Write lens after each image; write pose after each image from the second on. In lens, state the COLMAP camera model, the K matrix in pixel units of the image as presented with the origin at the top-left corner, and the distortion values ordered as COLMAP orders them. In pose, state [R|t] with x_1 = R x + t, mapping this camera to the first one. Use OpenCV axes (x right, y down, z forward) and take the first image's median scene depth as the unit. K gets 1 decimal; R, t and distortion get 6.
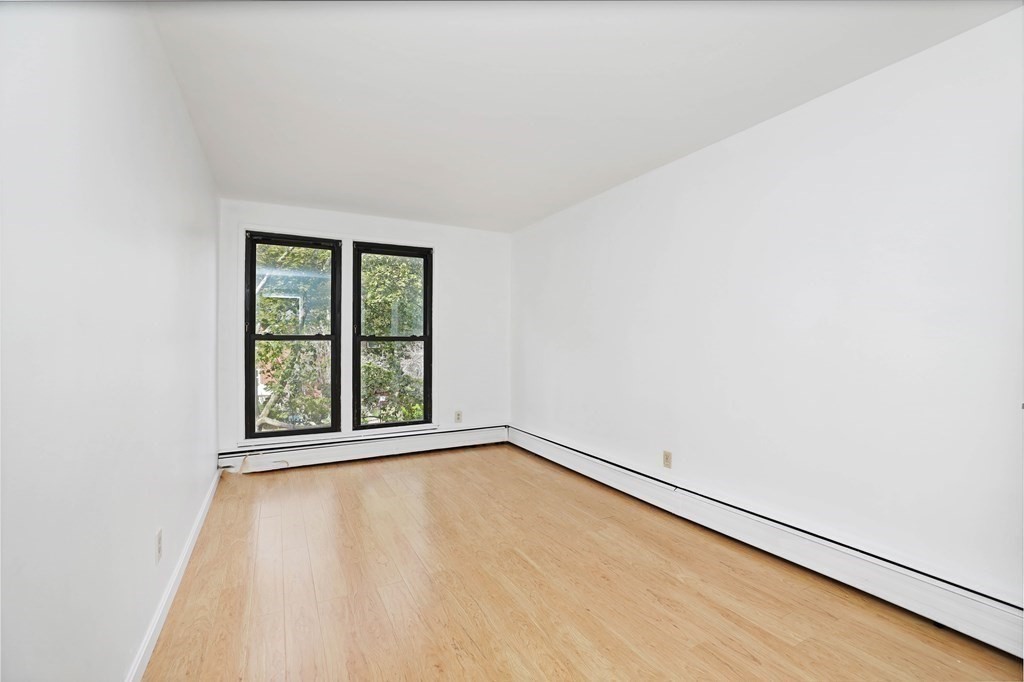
lens RADIAL K [[447.2, 0, 523.3], [0, 447.2, 331.3], [0, 0, 1]] dist [-0.027736, 0.015624]
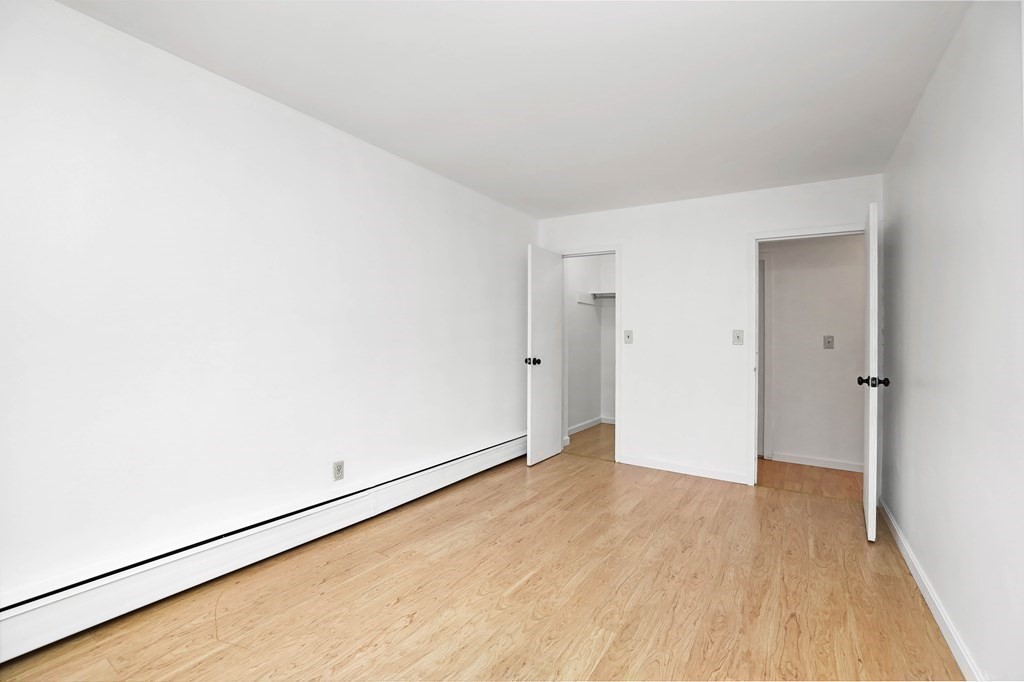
lens RADIAL K [[447.2, 0, 523.3], [0, 447.2, 331.3], [0, 0, 1]] dist [-0.027736, 0.015624]
pose [[-0.484052, 0.007348, 0.875009, -0.770828], [-0.041592, 0.998641, -0.031394, 0.050676], [-0.874050, -0.051590, -0.483088, 1.470939]]
